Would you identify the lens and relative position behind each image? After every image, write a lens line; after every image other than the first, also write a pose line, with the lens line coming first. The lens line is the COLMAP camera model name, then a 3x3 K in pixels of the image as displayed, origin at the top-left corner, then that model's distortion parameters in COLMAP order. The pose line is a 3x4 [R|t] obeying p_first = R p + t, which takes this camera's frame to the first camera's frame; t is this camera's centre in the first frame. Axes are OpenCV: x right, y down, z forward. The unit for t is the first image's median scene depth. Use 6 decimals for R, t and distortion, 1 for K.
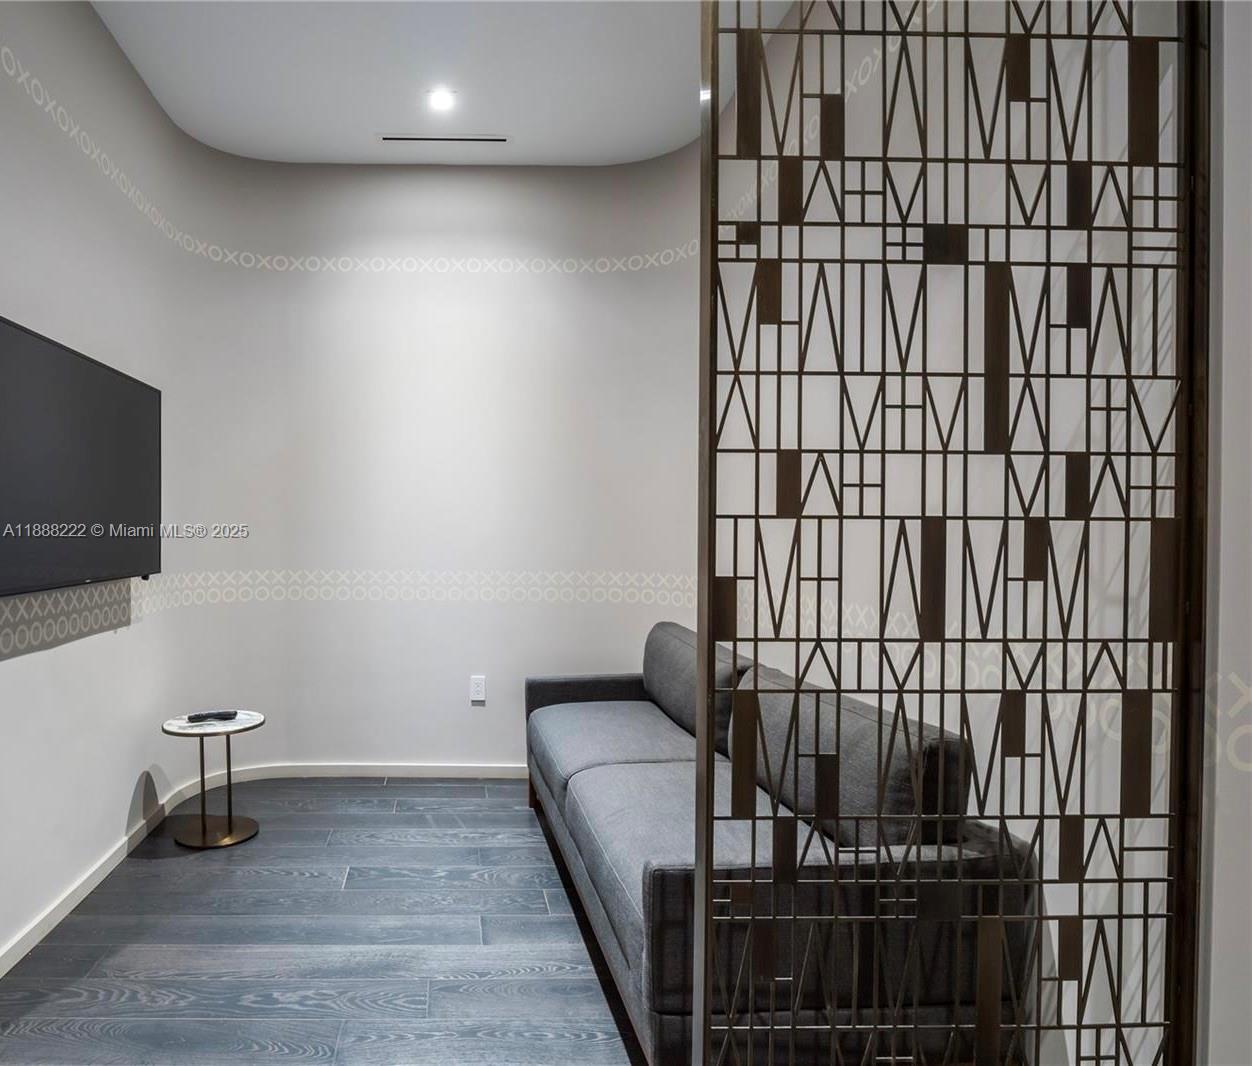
lens RADIAL K [[655.5, 0, 626.5], [0, 655.5, 531.7], [0, 0, 1]] dist [-0.006693, -0.002501]
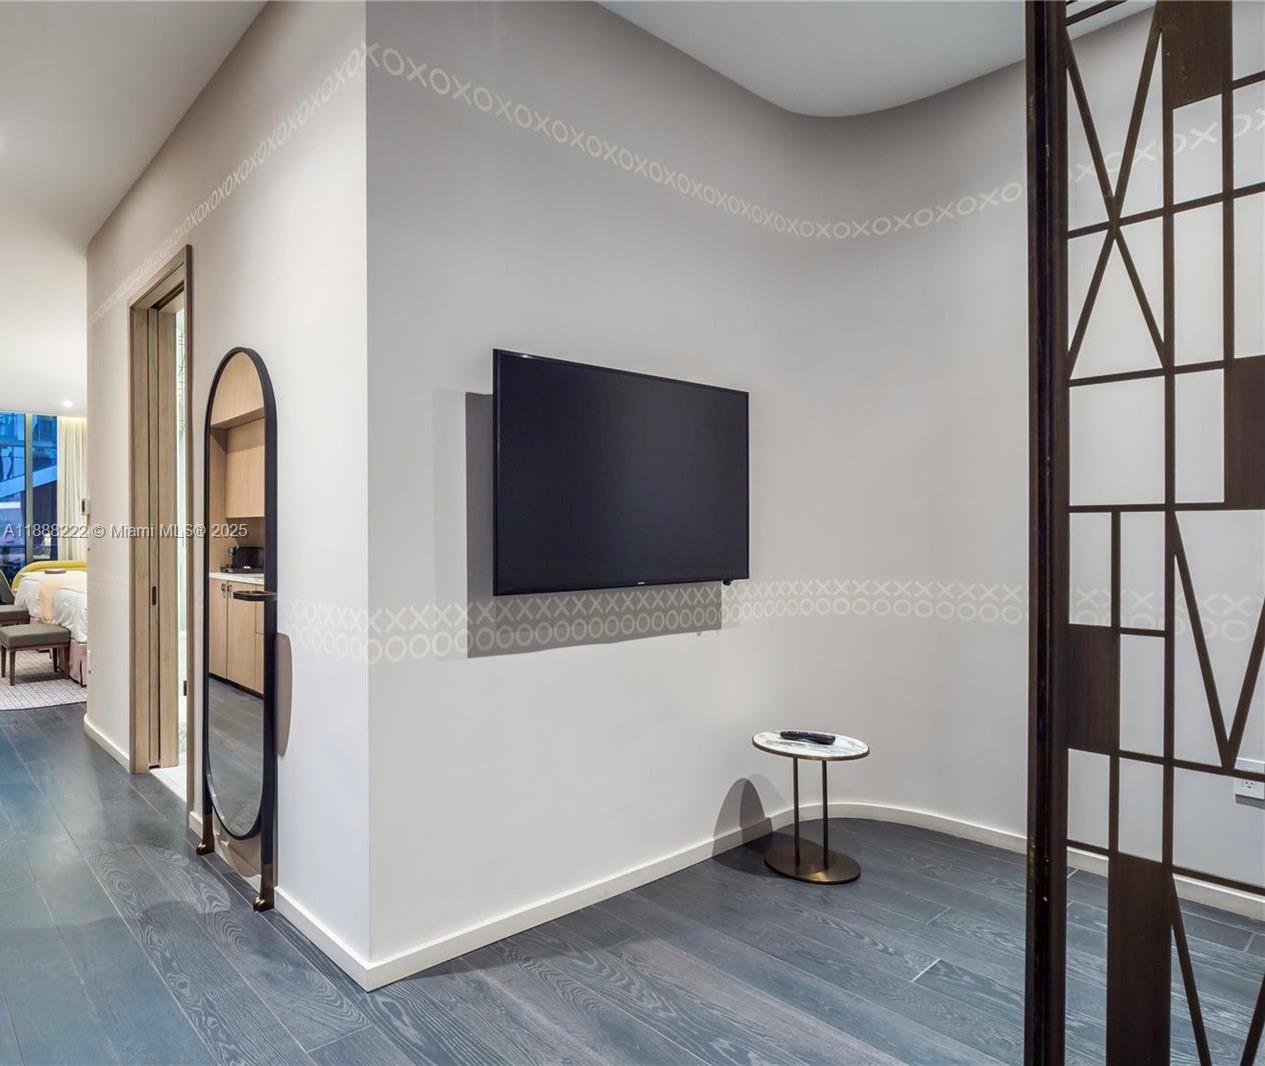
lens RADIAL K [[821.0, 0, 631.3], [0, 821.0, 535.6], [0, 0, 1]] dist [-0.009293, -0.001951]
pose [[0.612565, -0.000951, -0.790420, 0.153691], [0.000528, 1.000000, -0.000793, -0.000690], [0.790420, 0.000068, 0.612565, 0.113152]]
